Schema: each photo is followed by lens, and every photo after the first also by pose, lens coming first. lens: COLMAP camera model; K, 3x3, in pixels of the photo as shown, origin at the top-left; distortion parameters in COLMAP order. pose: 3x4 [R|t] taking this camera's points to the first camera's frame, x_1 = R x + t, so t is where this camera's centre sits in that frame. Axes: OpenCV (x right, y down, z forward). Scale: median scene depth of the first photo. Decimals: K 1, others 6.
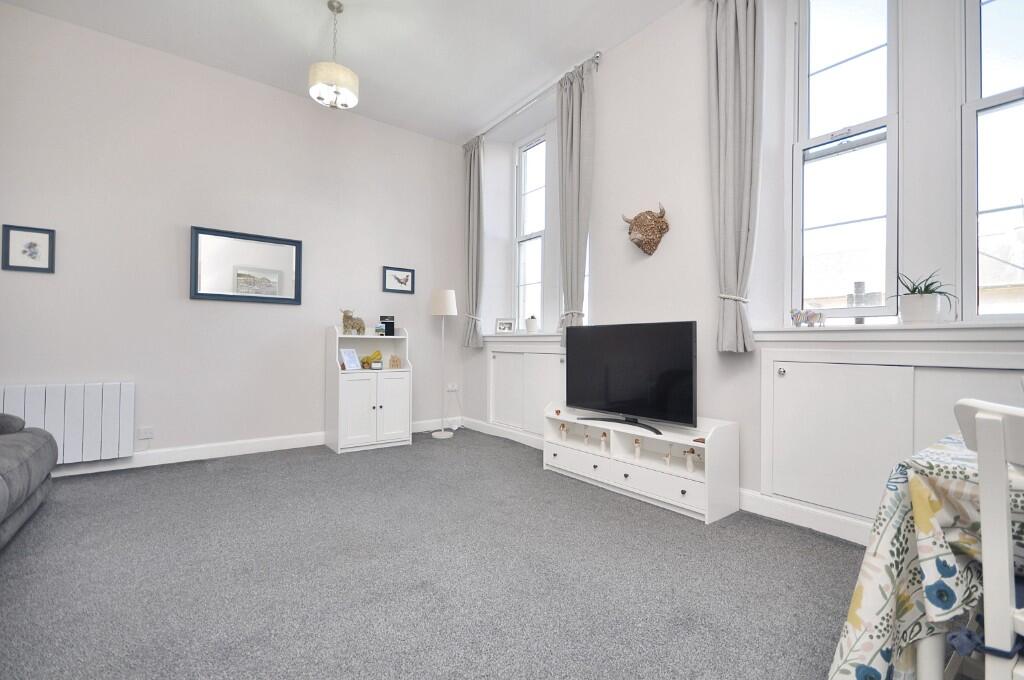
lens RADIAL K [[442.0, 0, 512.5], [0, 442.0, 338.0], [0, 0, 1]] dist [-0.010977, -0.000635]
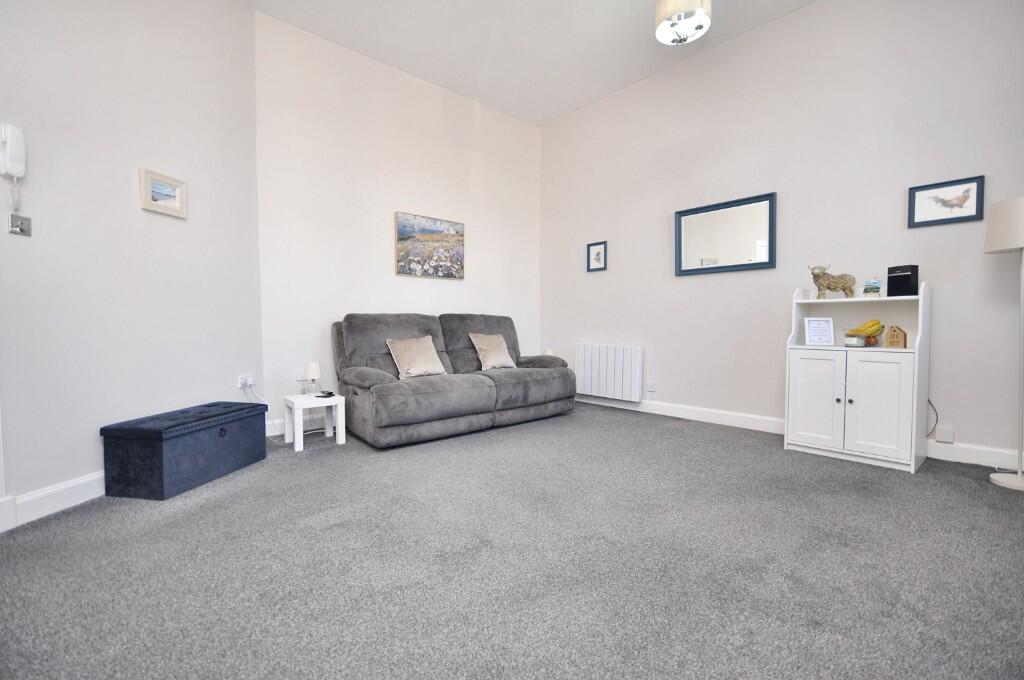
lens RADIAL K [[442.0, 0, 510.8], [0, 442.0, 336.4], [0, 0, 1]] dist [-0.010977, -0.000635]
pose [[0.083217, 0.015076, -0.996417, 0.315663], [0.012455, 0.999792, 0.016167, 0.036548], [0.996454, -0.013756, 0.083012, 0.401158]]
